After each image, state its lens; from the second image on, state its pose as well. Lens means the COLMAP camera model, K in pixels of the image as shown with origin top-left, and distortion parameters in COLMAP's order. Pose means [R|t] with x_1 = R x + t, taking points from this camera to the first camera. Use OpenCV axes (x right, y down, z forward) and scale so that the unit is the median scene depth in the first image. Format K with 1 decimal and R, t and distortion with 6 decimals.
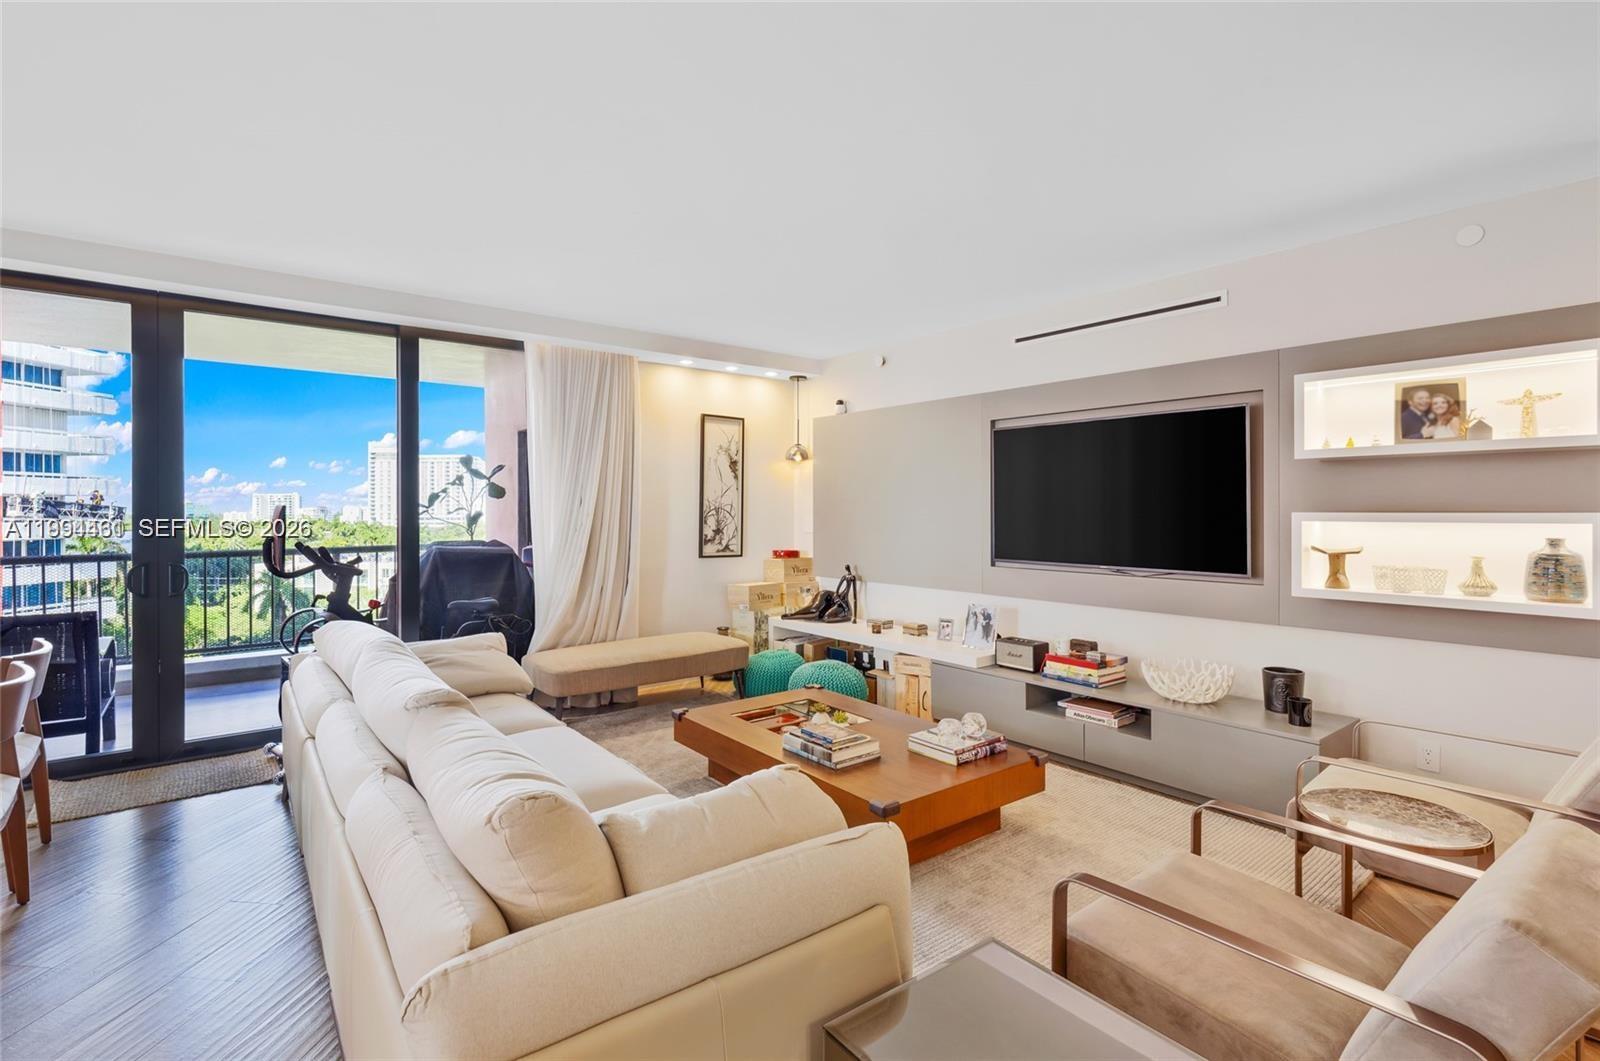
lens RADIAL K [[758.9, 0, 797.7], [0, 758.9, 510.1], [0, 0, 1]] dist [0.000853, 0.000120]
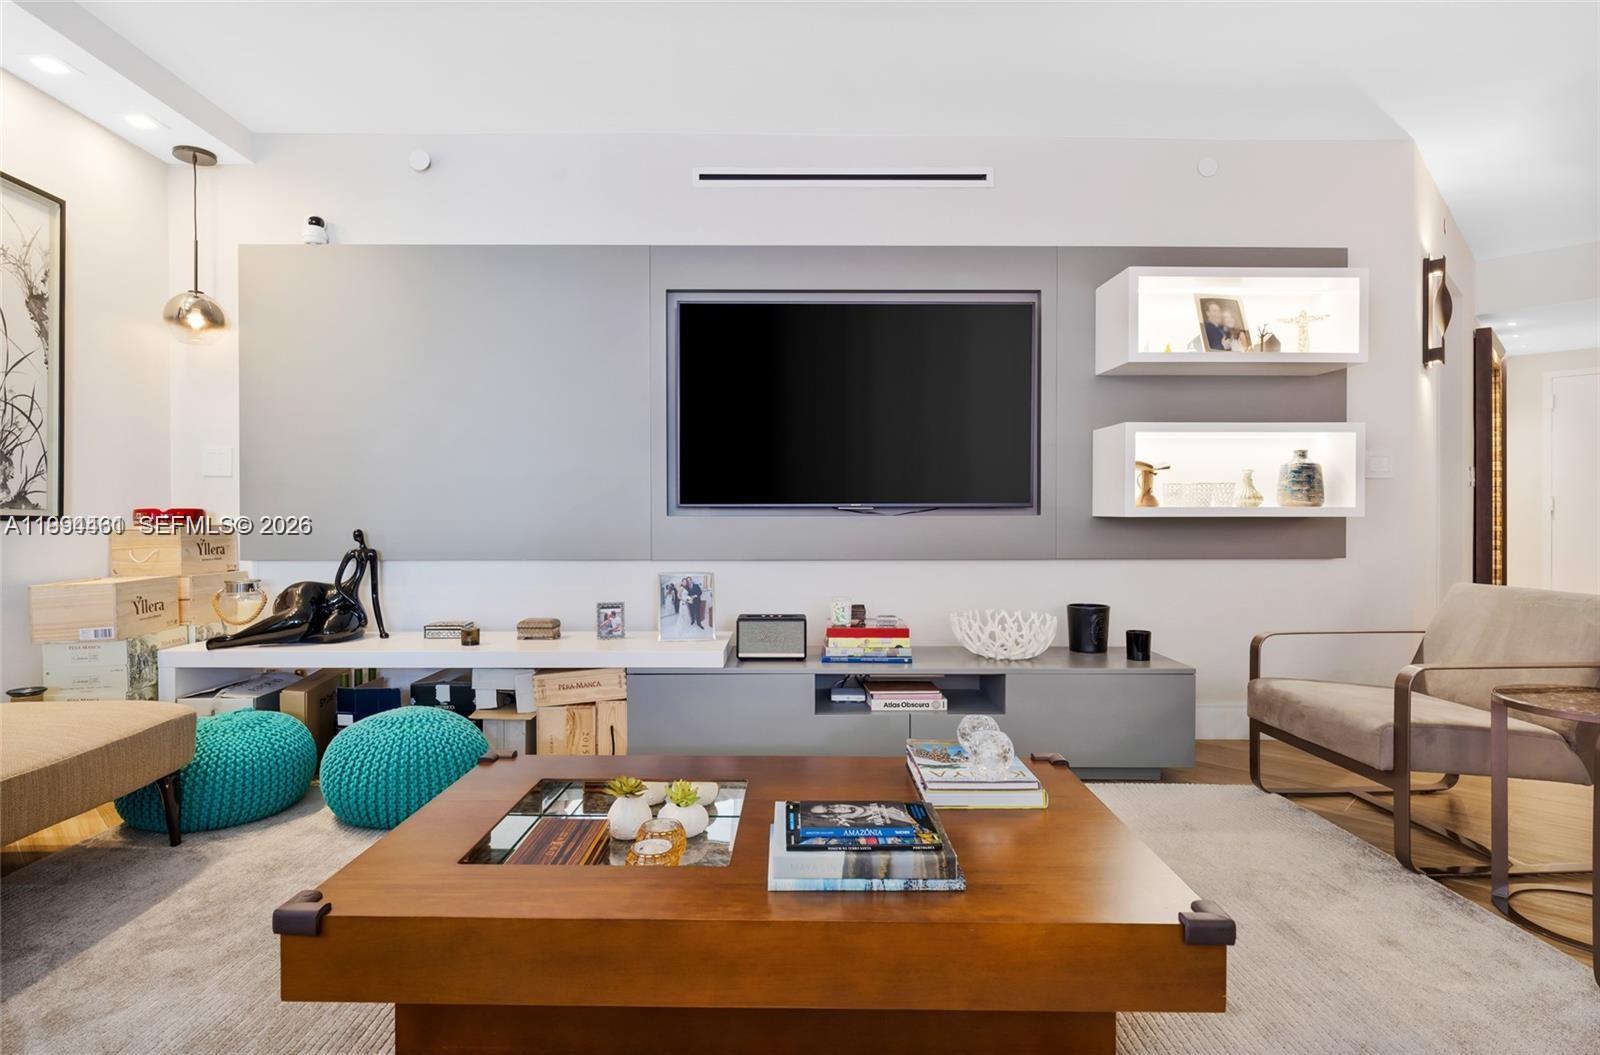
lens RADIAL K [[833.2, 0, 794.4], [0, 833.2, 524.8], [0, 0, 1]] dist [-0.001789, -0.000598]
pose [[0.615241, -0.008494, 0.788293, -0.220751], [0.003413, 0.999961, 0.008111, 0.070939], [-0.788332, -0.002299, 0.615246, 0.442225]]
